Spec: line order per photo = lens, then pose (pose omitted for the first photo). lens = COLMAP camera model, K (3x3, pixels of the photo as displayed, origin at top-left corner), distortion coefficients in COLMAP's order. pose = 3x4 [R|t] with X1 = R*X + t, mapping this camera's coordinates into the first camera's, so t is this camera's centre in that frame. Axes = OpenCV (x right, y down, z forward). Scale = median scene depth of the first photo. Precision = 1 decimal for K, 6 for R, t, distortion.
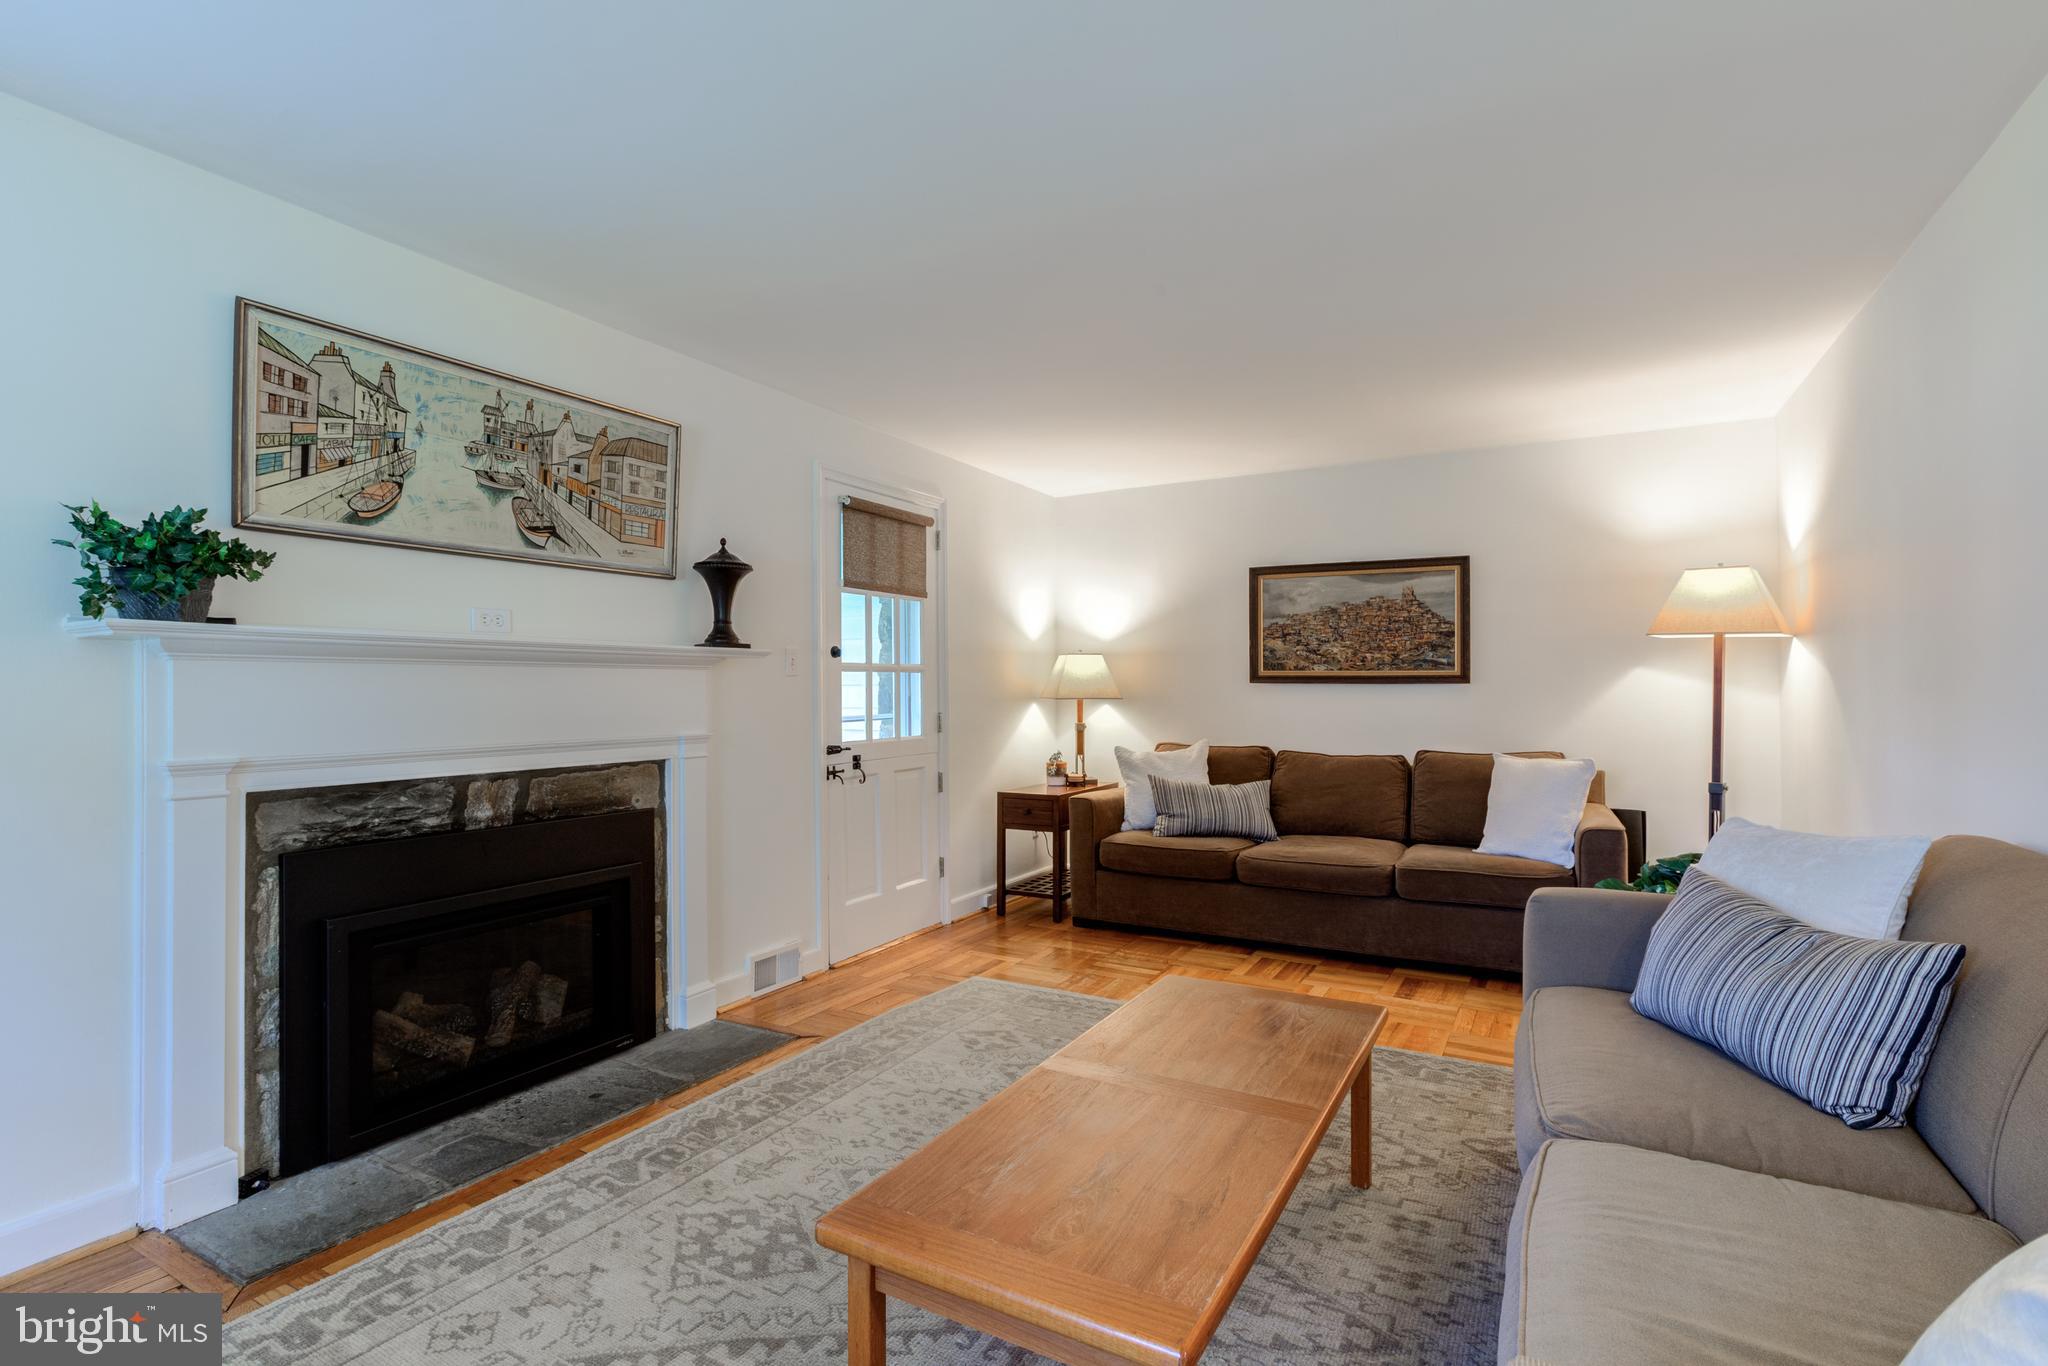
lens RADIAL K [[947.3, 0, 1013.6], [0, 947.3, 689.9], [0, 0, 1]] dist [-0.002191, 0.001200]
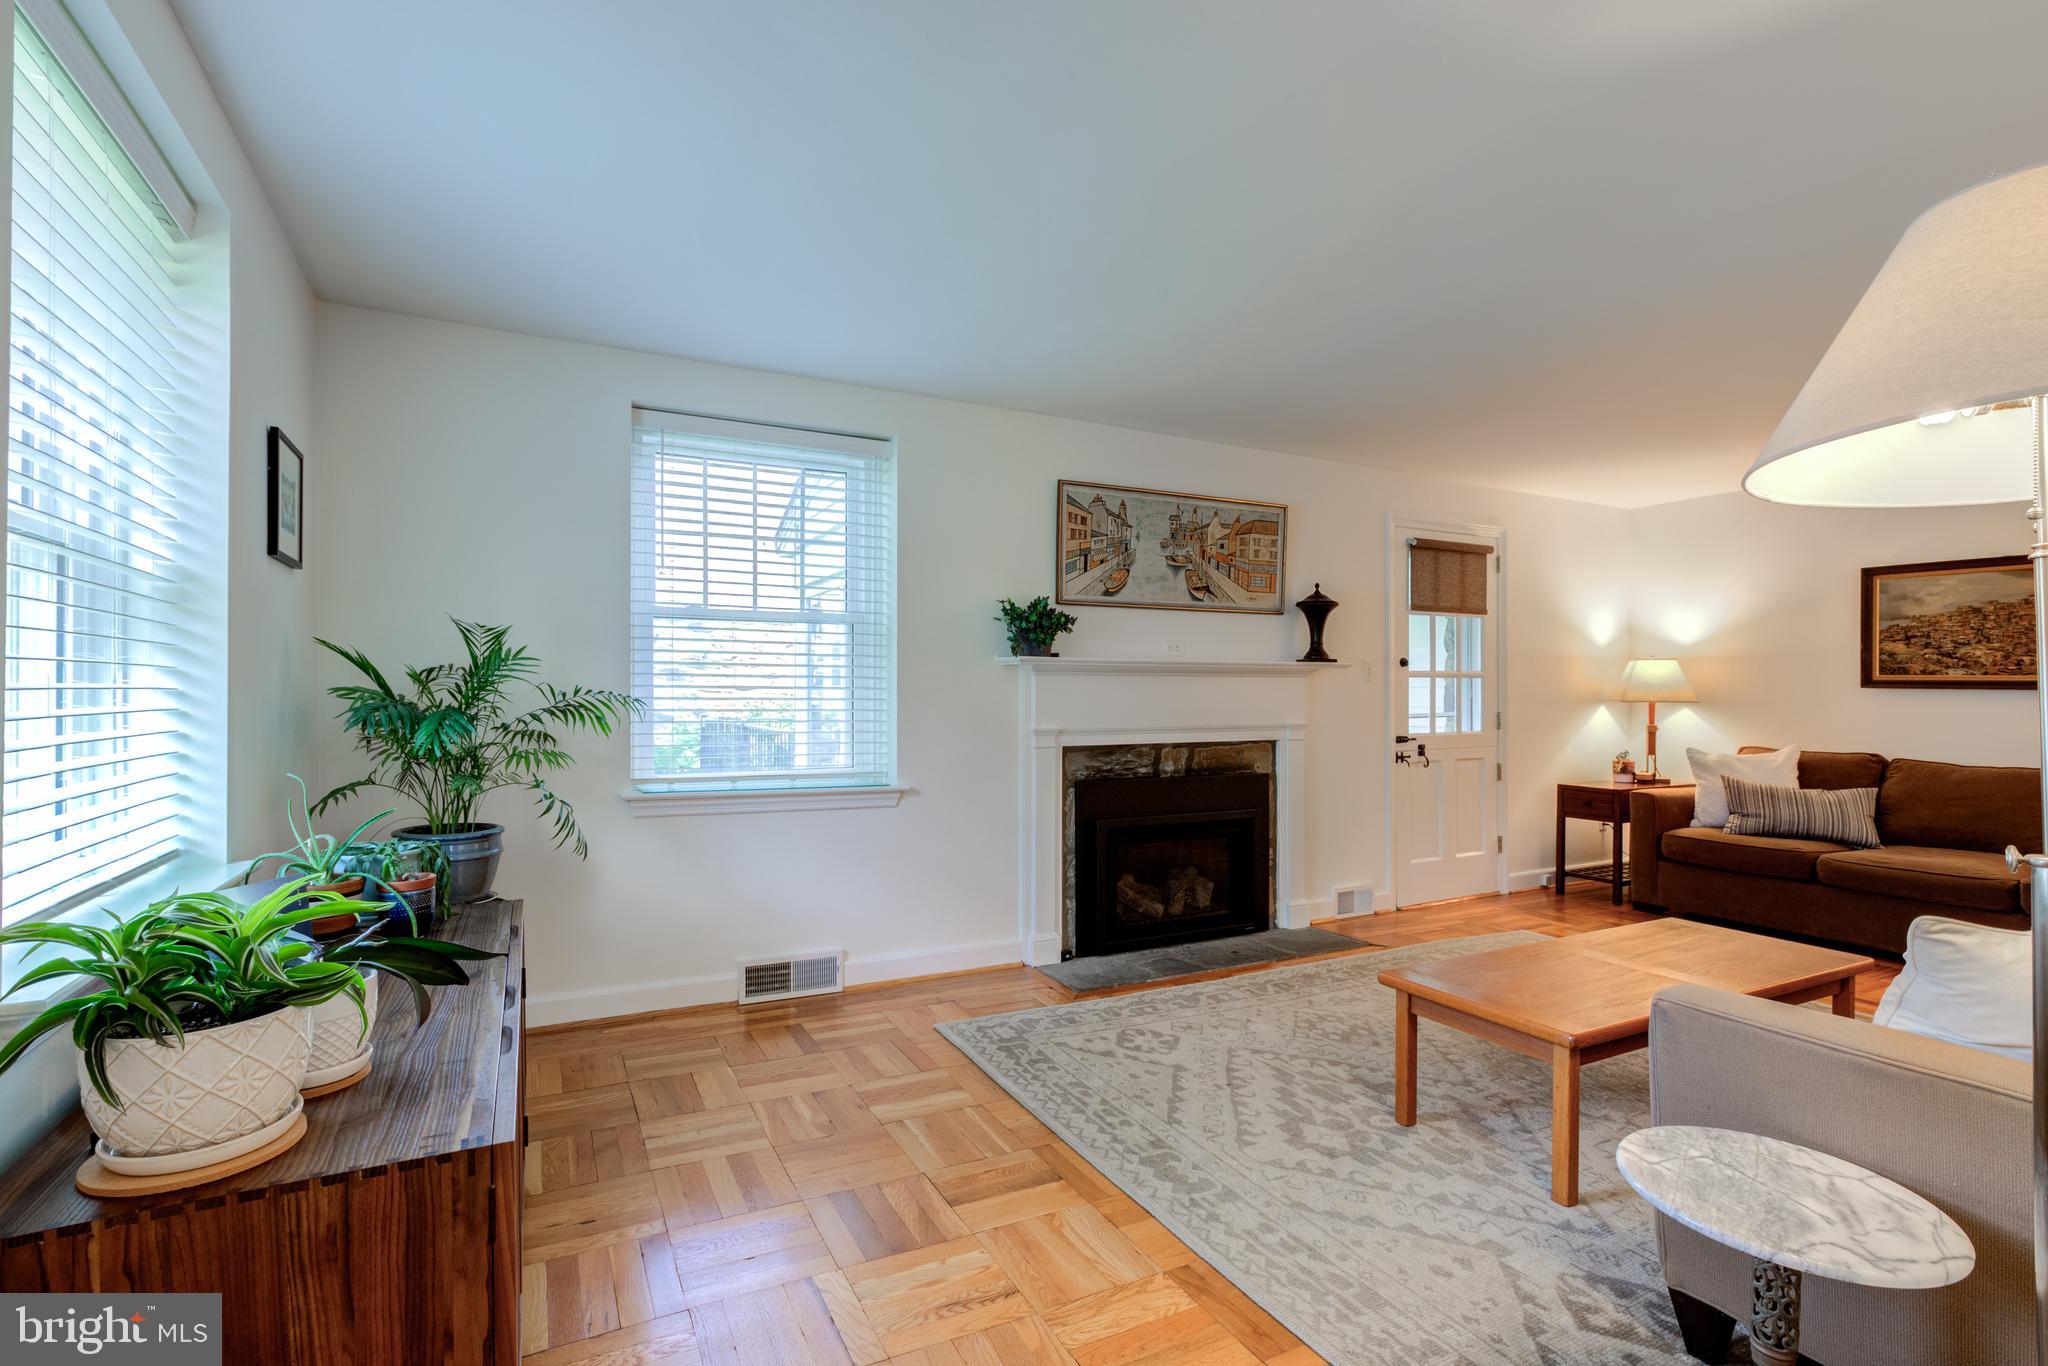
lens RADIAL K [[947.3, 0, 1013.6], [0, 947.3, 689.9], [0, 0, 1]] dist [-0.002191, 0.001200]
pose [[0.831774, 0.006013, -0.555082, 0.107403], [-0.005151, 0.999982, 0.003114, -0.006023], [0.555091, 0.000269, 0.831790, -0.453572]]
